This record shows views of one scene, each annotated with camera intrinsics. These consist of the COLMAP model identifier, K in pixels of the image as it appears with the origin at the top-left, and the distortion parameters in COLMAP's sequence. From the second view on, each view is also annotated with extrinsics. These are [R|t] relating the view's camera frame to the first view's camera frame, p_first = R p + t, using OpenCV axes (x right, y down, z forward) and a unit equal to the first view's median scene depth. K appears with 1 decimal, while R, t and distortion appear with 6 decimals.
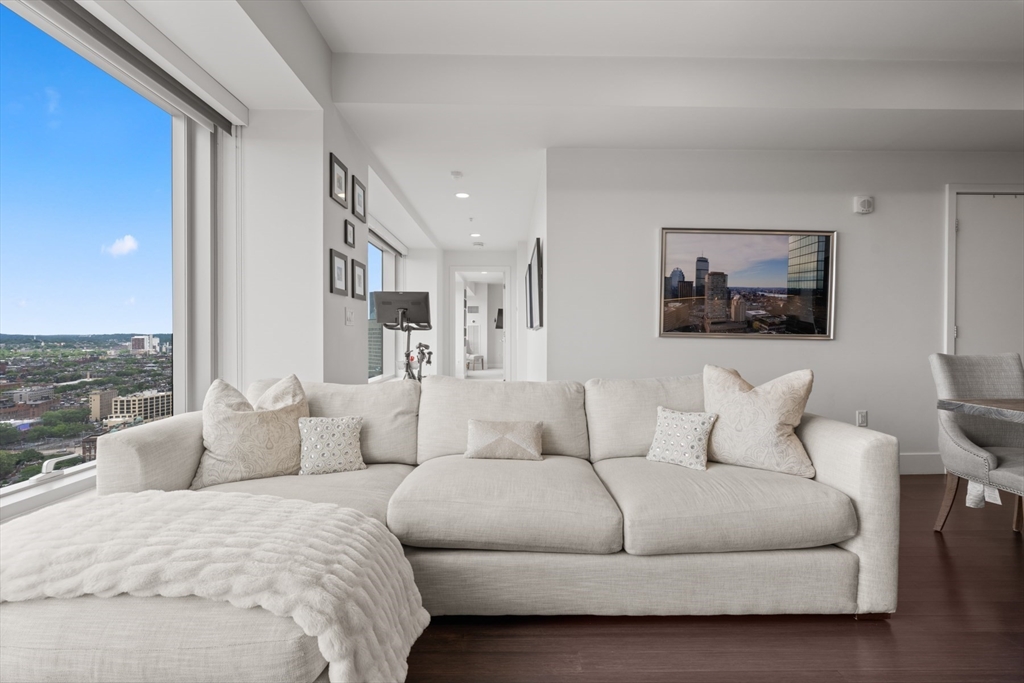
lens RADIAL K [[463.6, 0, 515.3], [0, 463.6, 339.0], [0, 0, 1]] dist [-0.000003, 0.000180]
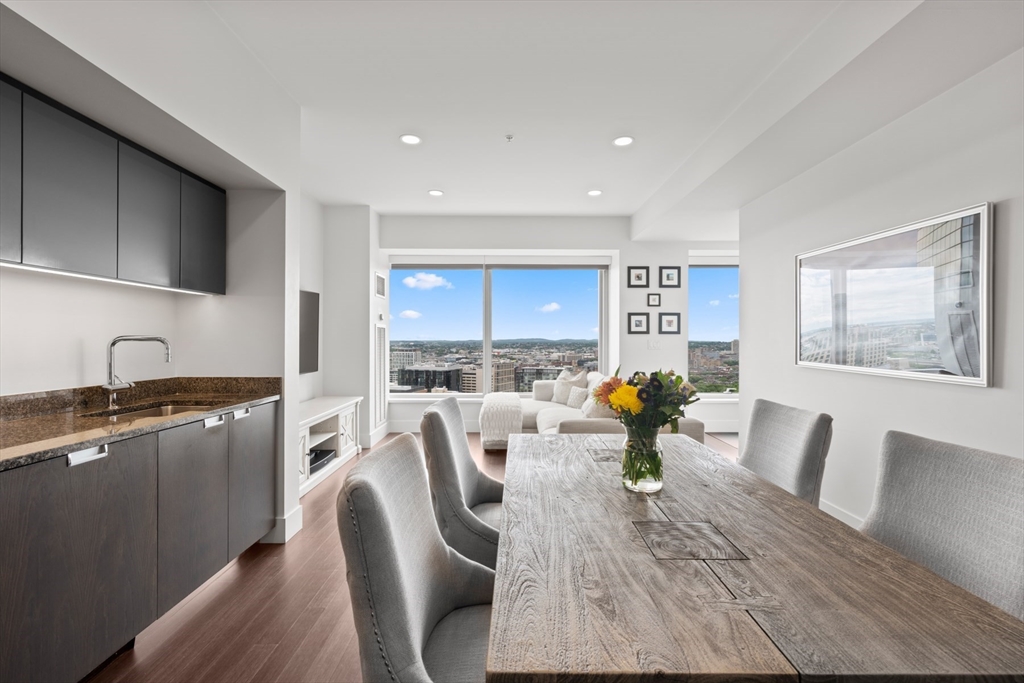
lens RADIAL K [[441.6, 0, 512.0], [0, 441.6, 341.5], [0, 0, 1]] dist [-0.000949, -0.000173]
pose [[-0.009935, 0.000417, -0.999951, 1.947750], [-0.008375, 0.999965, 0.000500, -0.079331], [0.999916, 0.008379, -0.009931, 0.625665]]
